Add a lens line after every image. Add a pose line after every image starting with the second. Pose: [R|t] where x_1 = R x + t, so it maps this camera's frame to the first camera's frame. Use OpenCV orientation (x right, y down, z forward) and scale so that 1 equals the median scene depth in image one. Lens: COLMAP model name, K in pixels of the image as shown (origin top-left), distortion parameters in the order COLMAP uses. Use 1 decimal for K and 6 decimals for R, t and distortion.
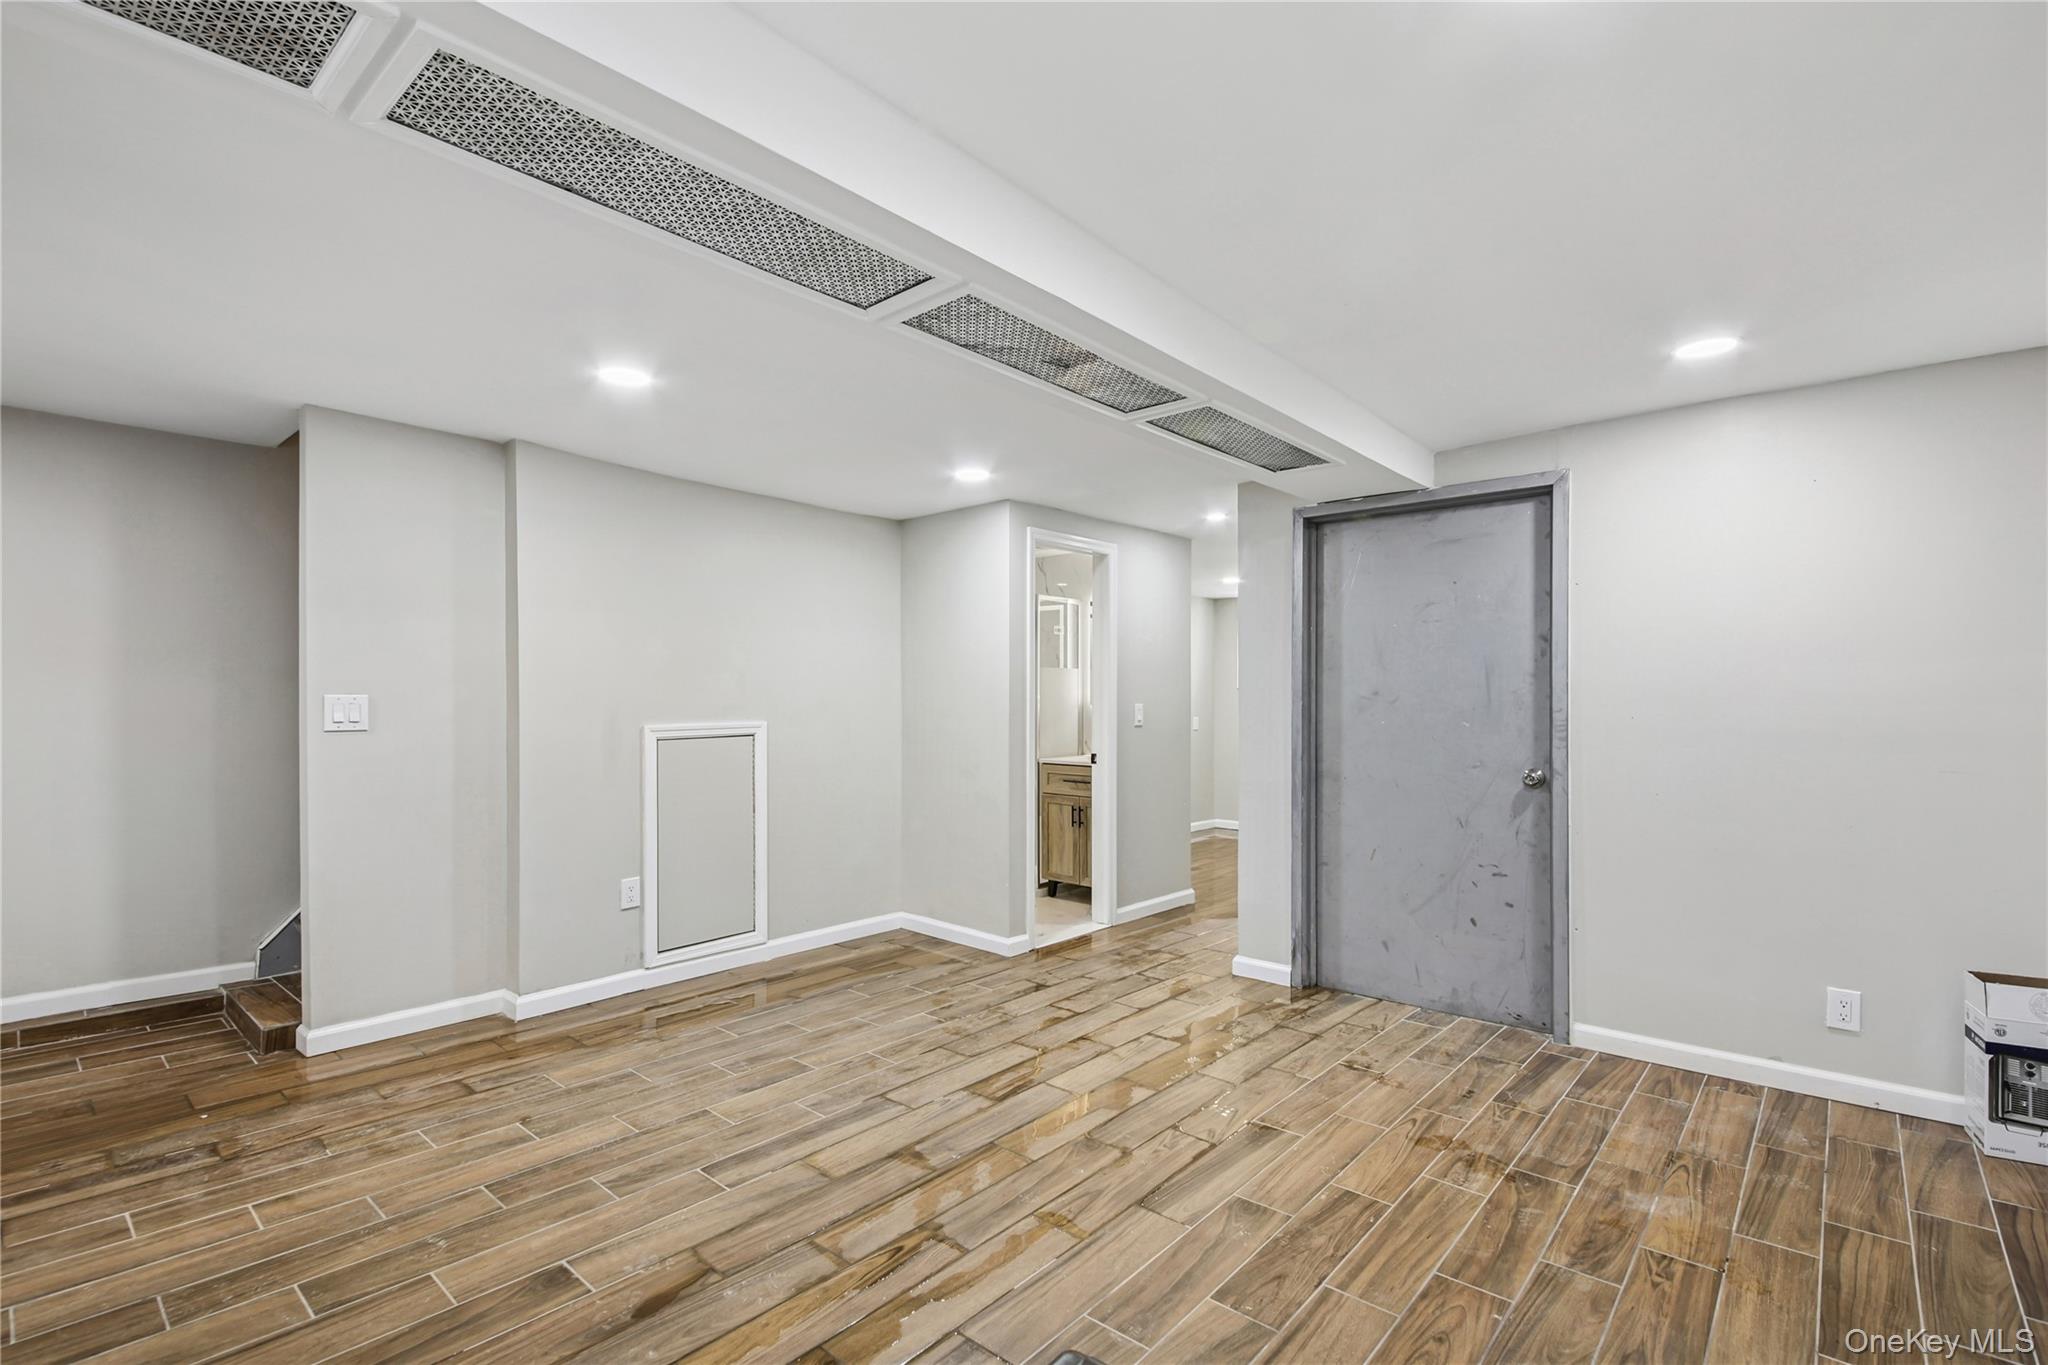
lens RADIAL K [[937.3, 0, 1022.2], [0, 937.3, 694.6], [0, 0, 1]] dist [0.004346, 0.000123]
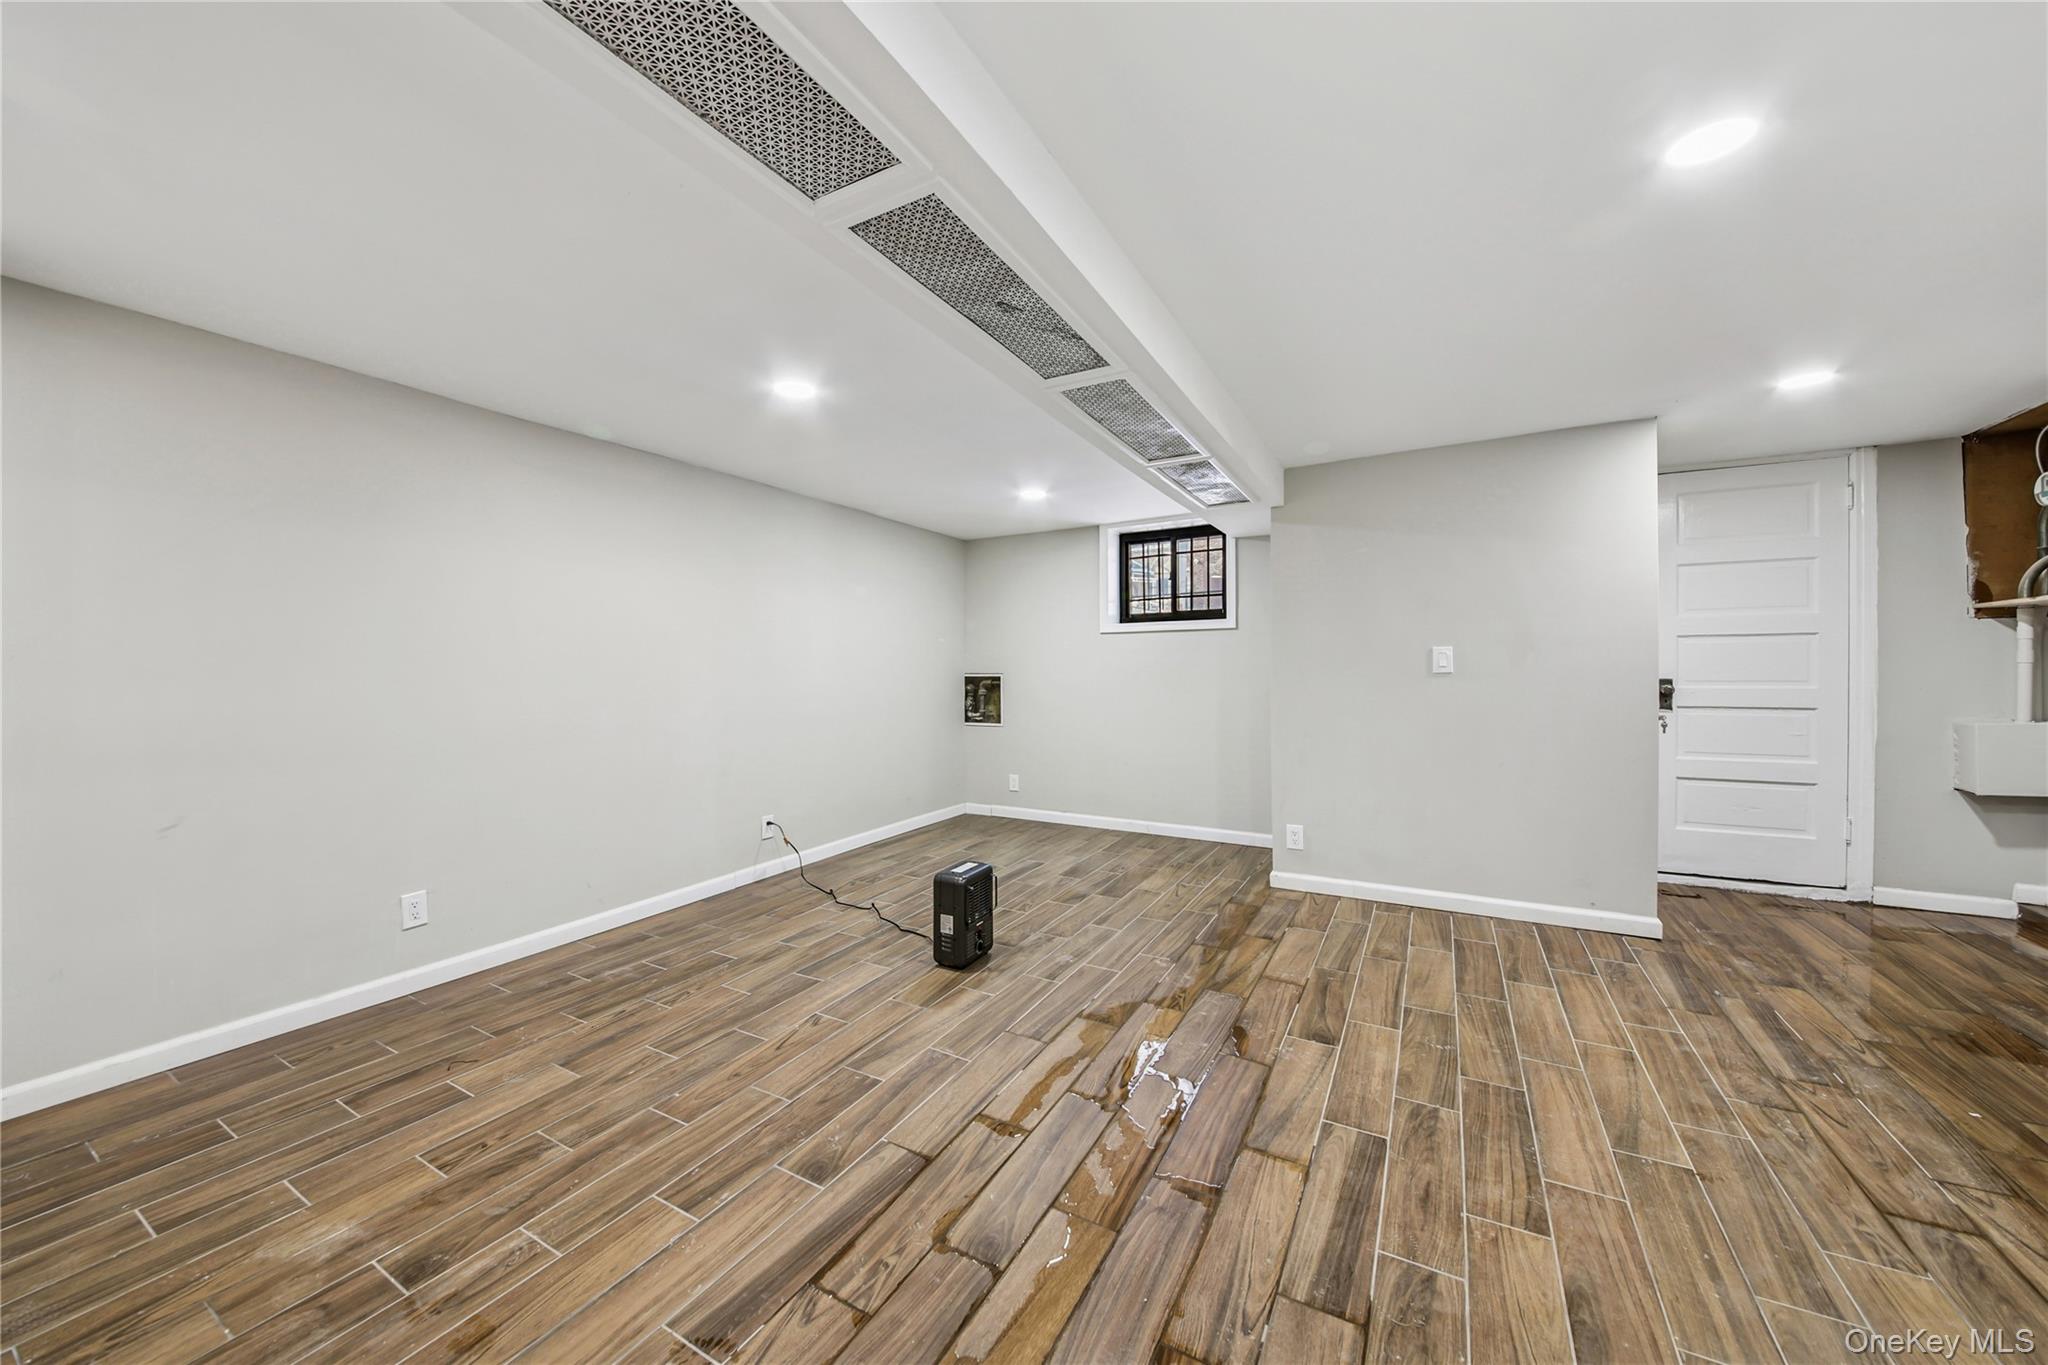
lens RADIAL K [[764.0, 0, 1023.5], [0, 764.0, 677.3], [0, 0, 1]] dist [-0.003439, -0.000224]
pose [[-0.978576, 0.004262, -0.205843, 0.188215], [0.004584, 0.999989, -0.001089, 0.035626], [0.205836, -0.002010, -0.978584, 1.791690]]
